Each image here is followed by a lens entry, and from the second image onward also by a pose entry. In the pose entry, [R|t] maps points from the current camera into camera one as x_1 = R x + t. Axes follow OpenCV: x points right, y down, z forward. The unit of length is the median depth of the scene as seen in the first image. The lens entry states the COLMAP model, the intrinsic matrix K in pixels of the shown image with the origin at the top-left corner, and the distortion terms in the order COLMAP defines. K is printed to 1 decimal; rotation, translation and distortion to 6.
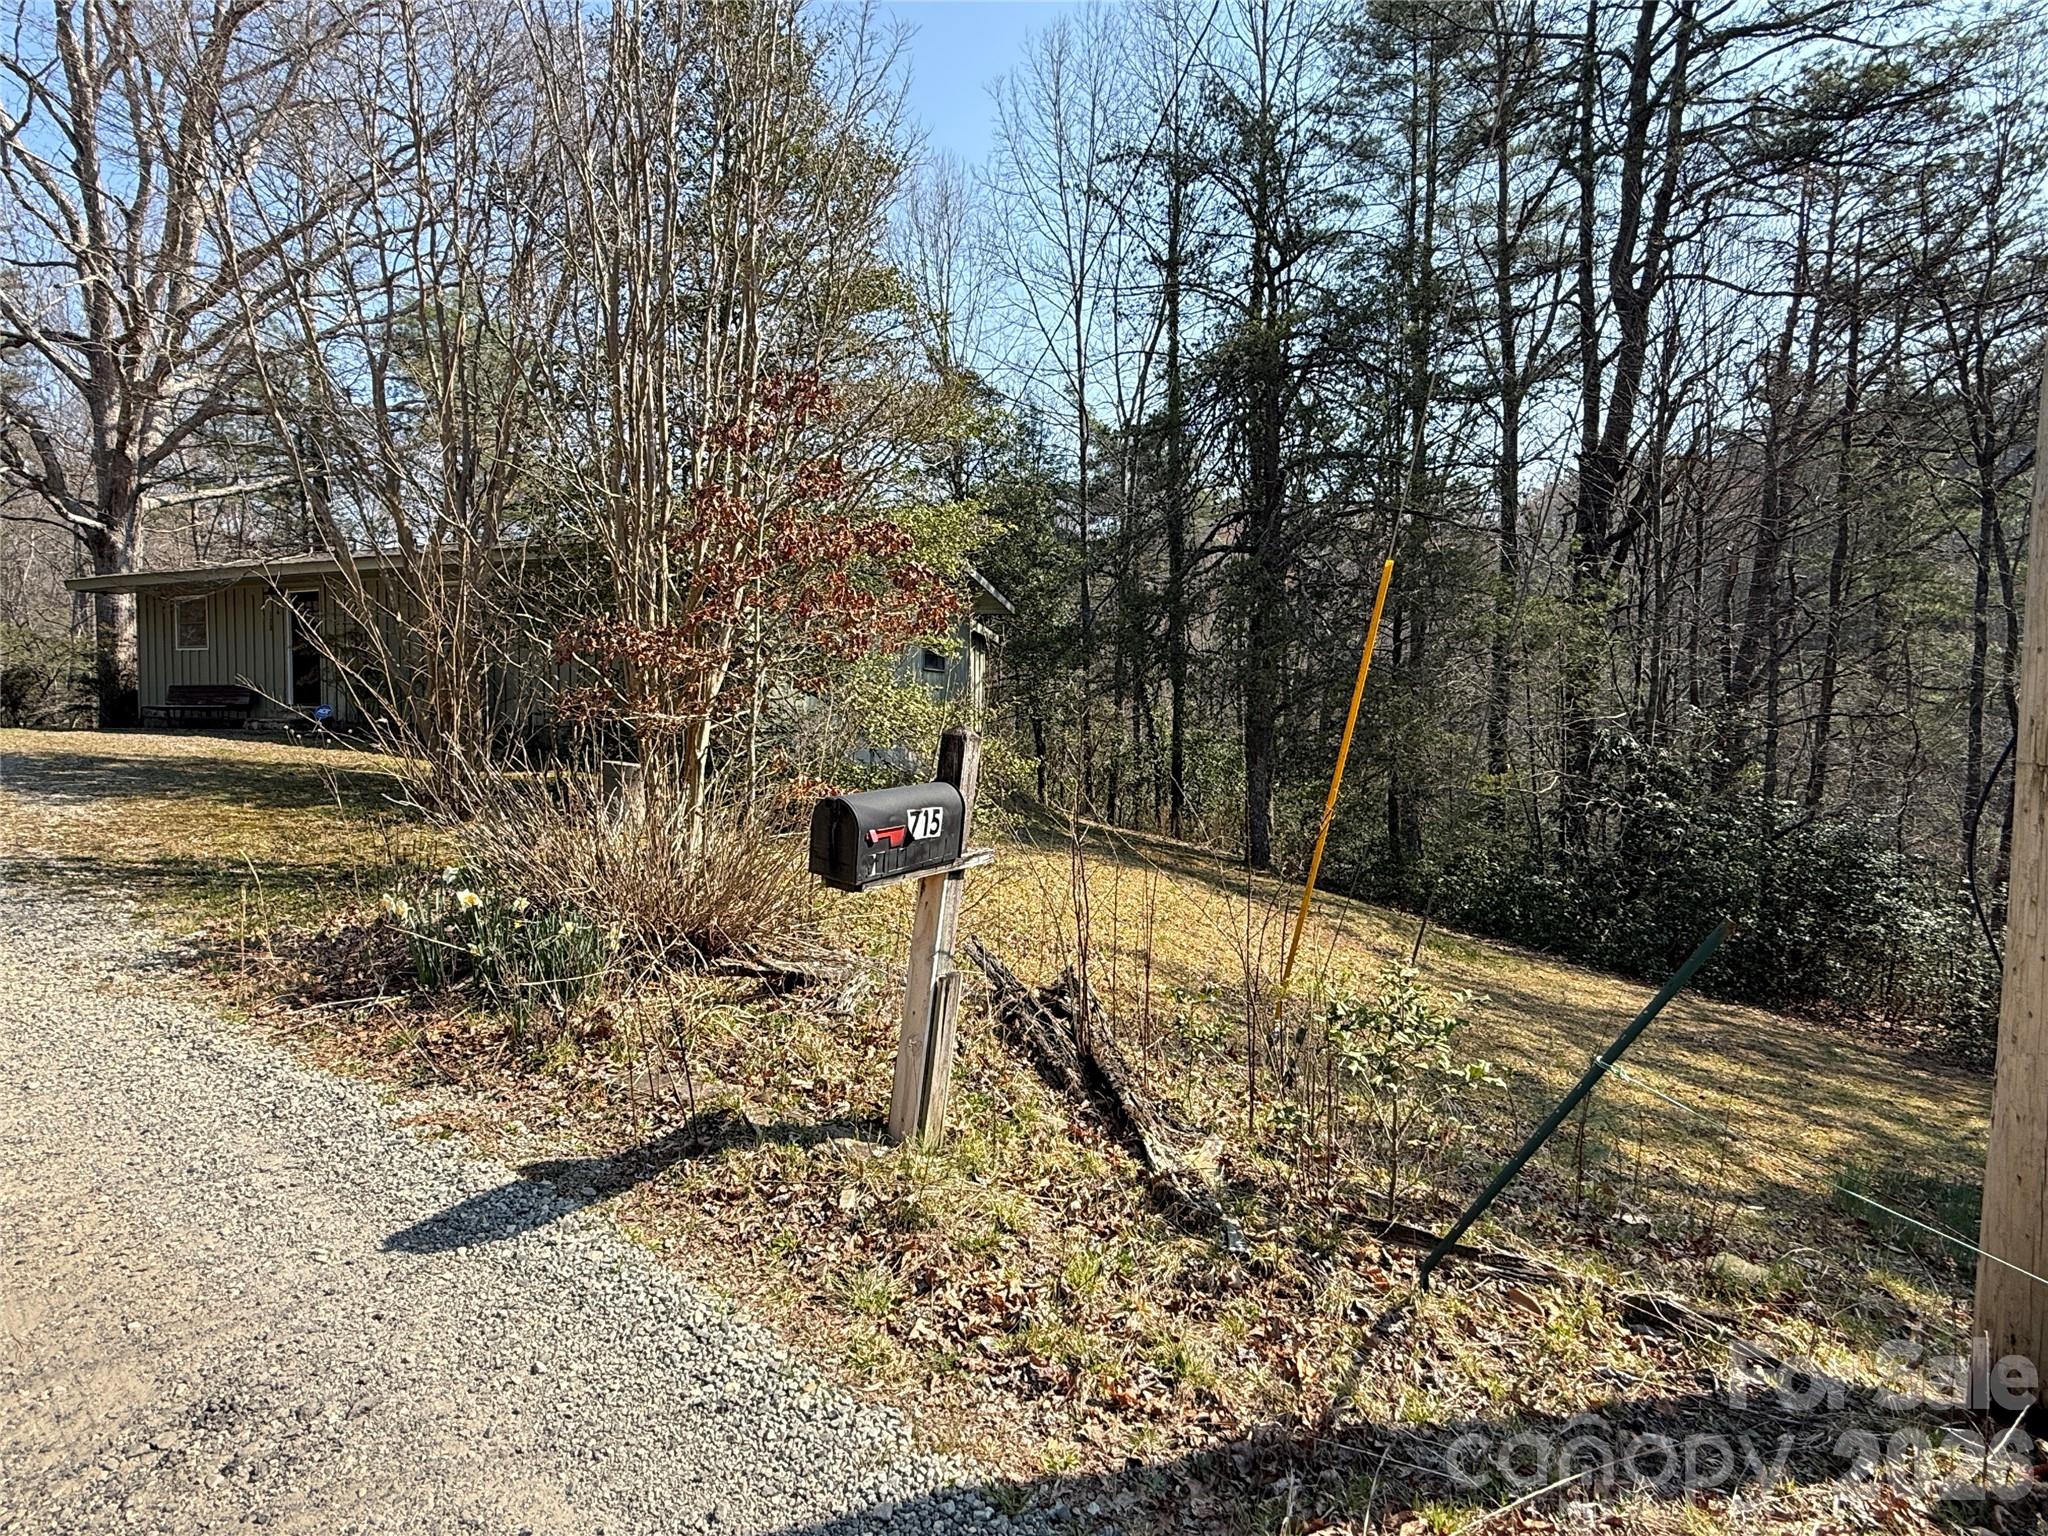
lens RADIAL K [[1094.0, 0, 1019.0], [0, 1094.0, 774.5], [0, 0, 1]] dist [-0.001093, 0.000021]
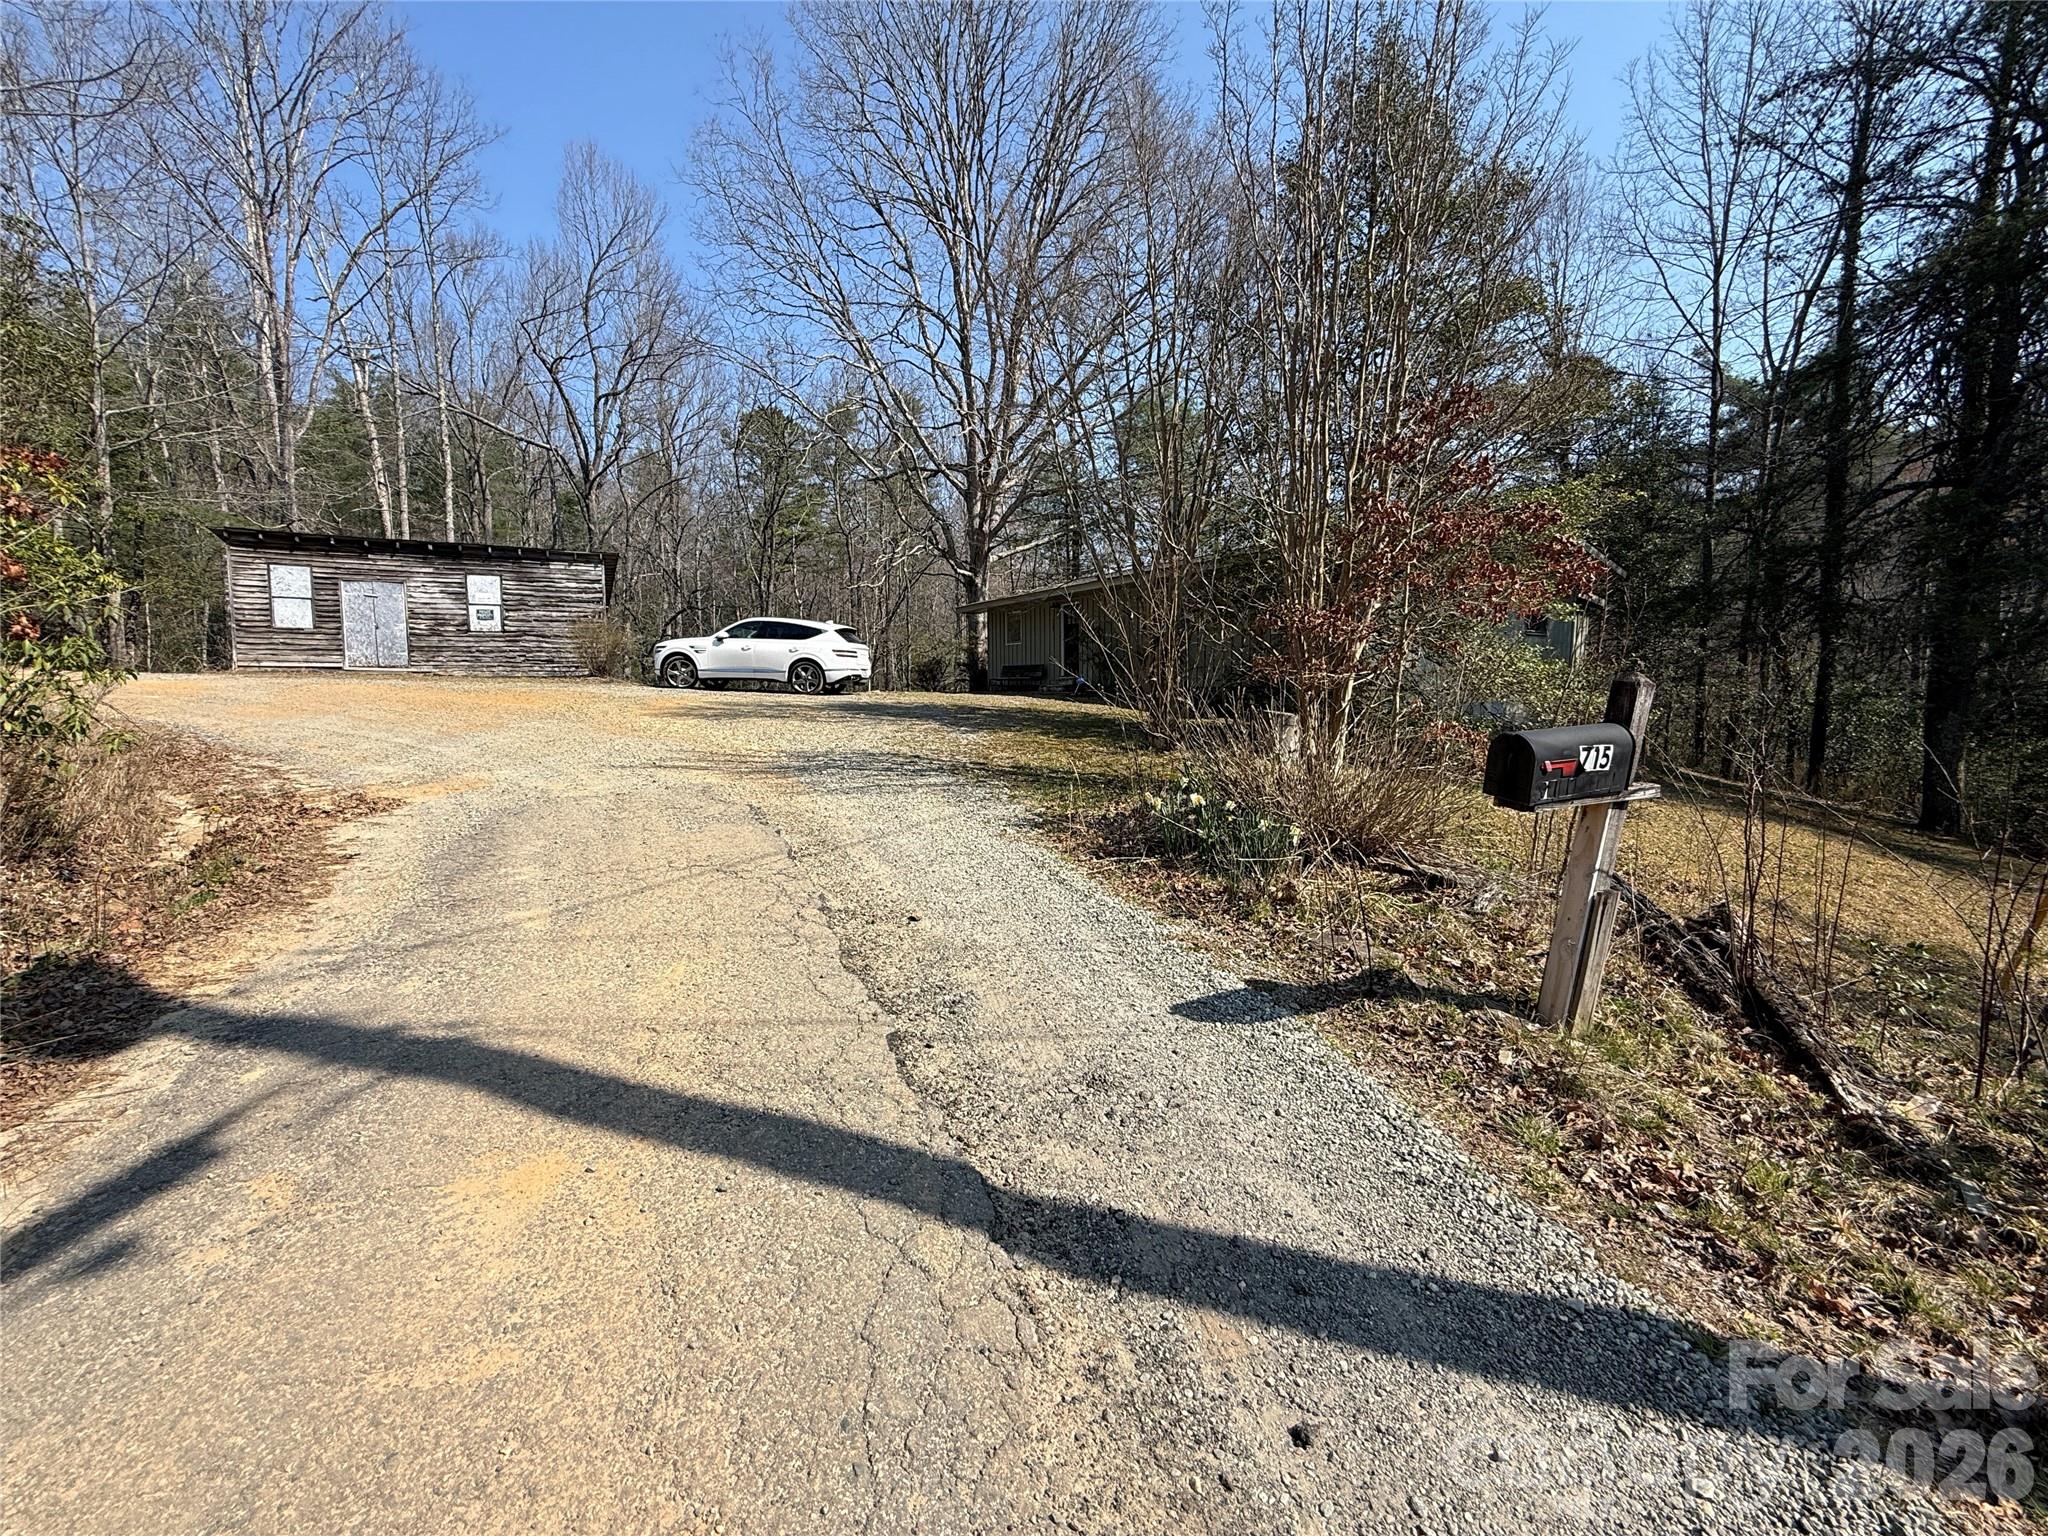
lens RADIAL K [[811.5, 0, 1019.6], [0, 811.5, 772.7], [0, 0, 1]] dist [0.000867, -0.000449]
pose [[0.808127, 0.050341, -0.586853, -0.064447], [-0.015098, 0.997784, 0.064801, 0.012038], [0.588815, -0.043507, 0.807096, -0.043706]]
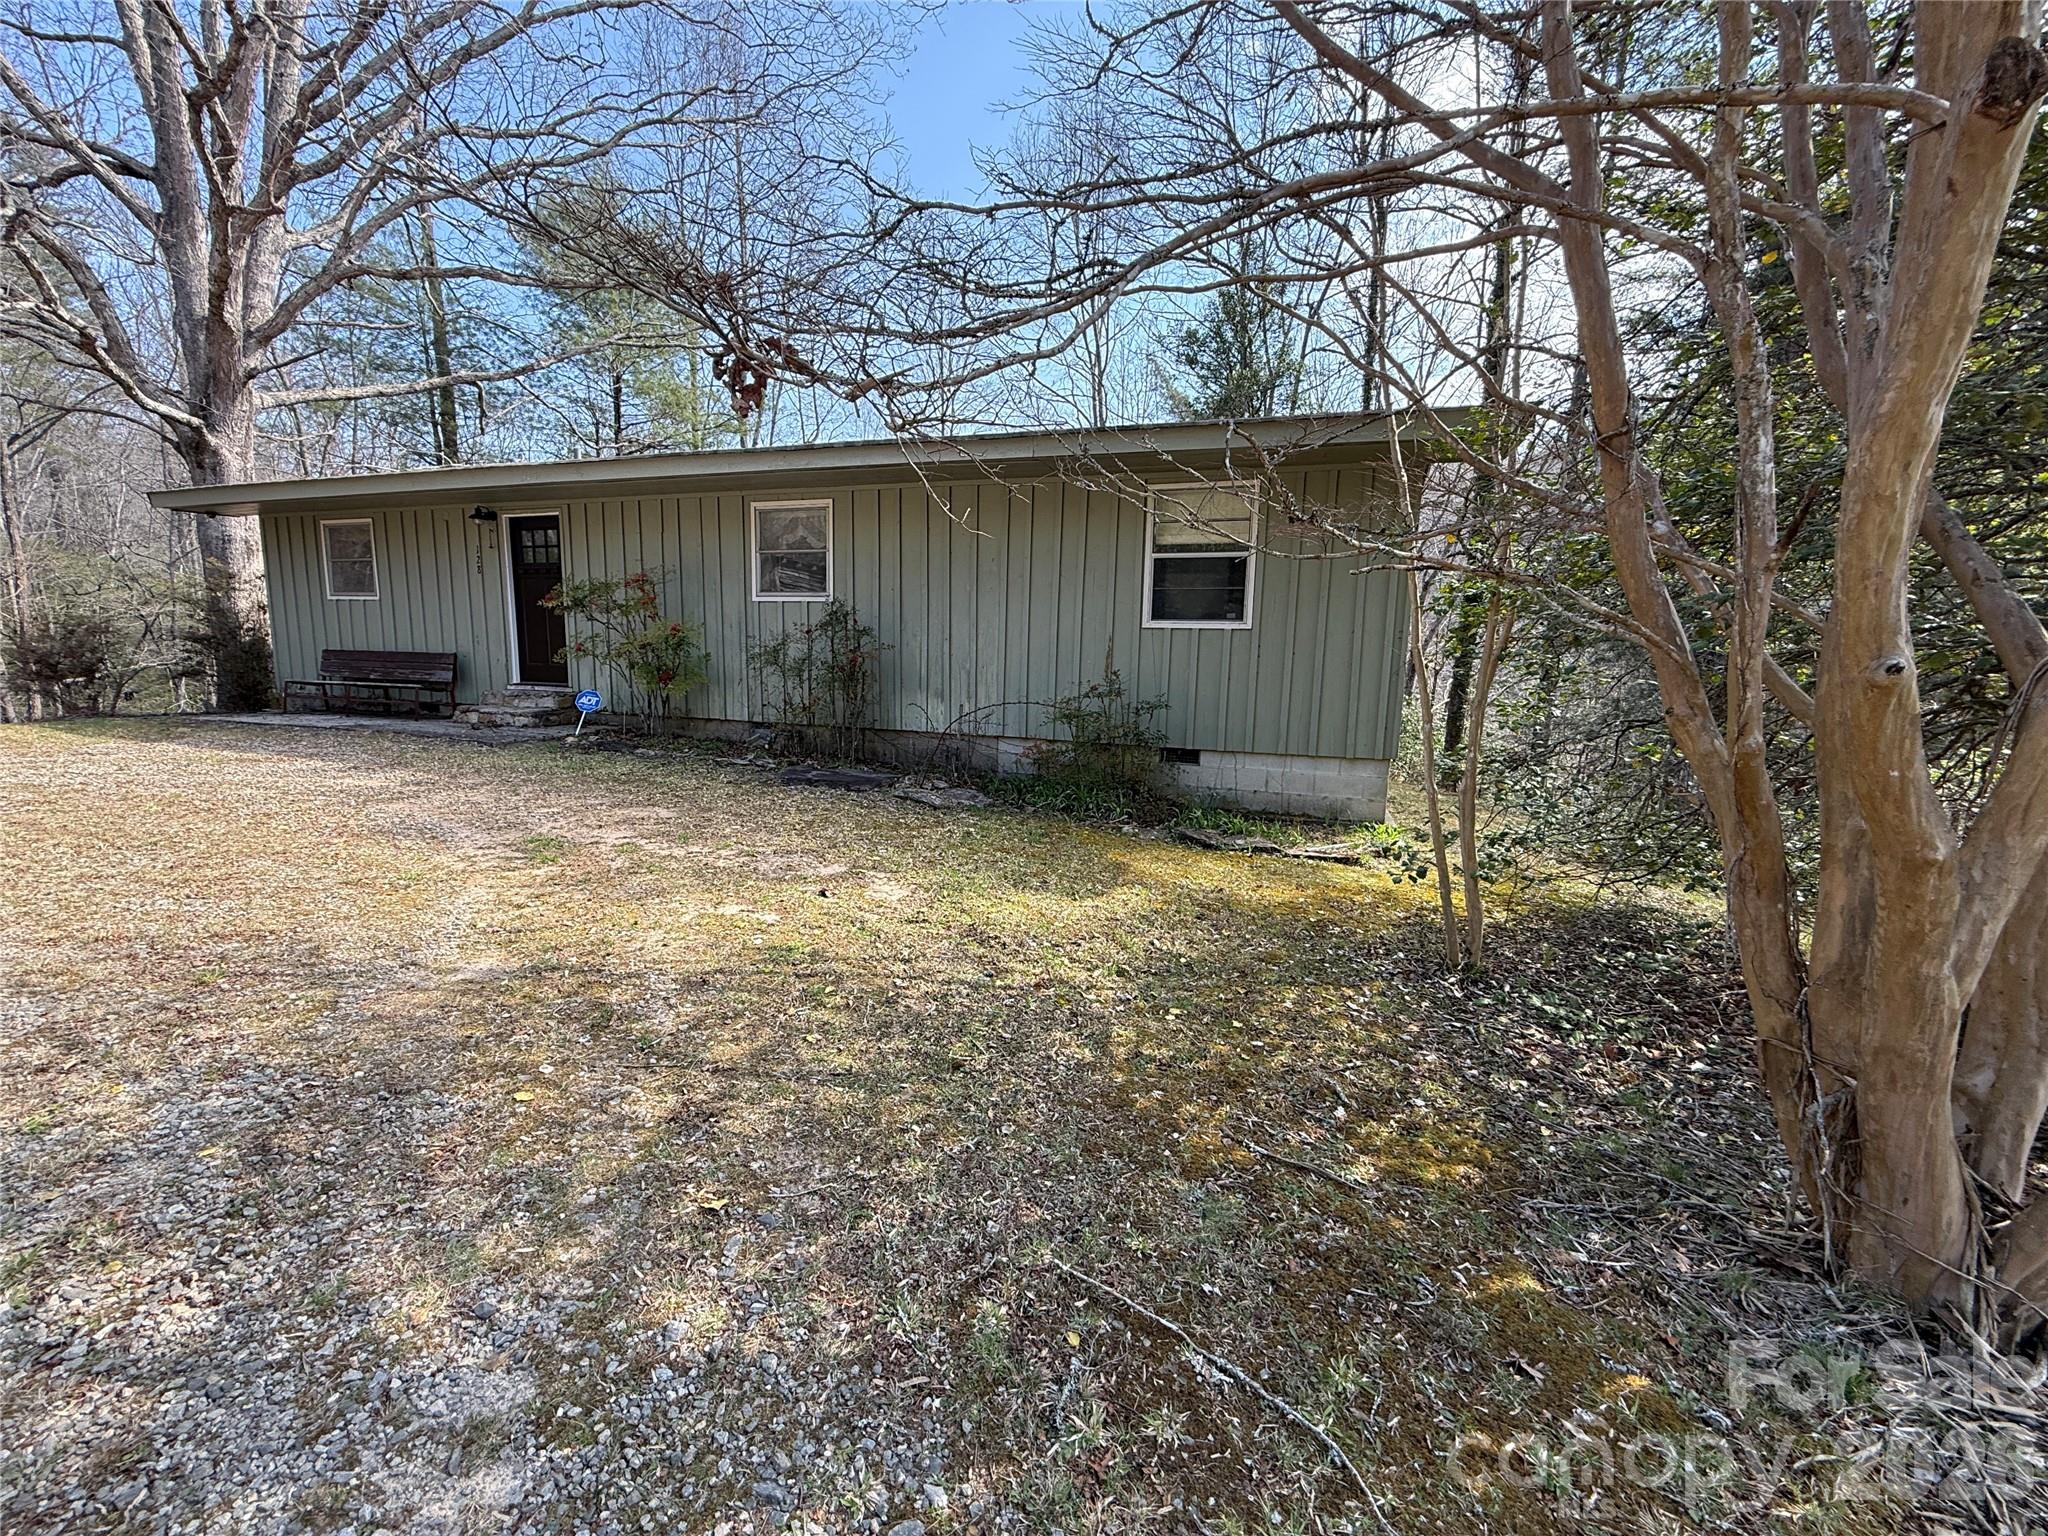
lens RADIAL K [[813.3, 0, 1018.6], [0, 813.3, 769.6], [0, 0, 1]] dist [-0.000479, 0.000031]
pose [[0.996603, -0.002402, 0.082320, -2.706603], [-0.005176, 0.995772, 0.091712, -0.386475], [-0.082192, -0.091827, 0.992377, 3.166143]]
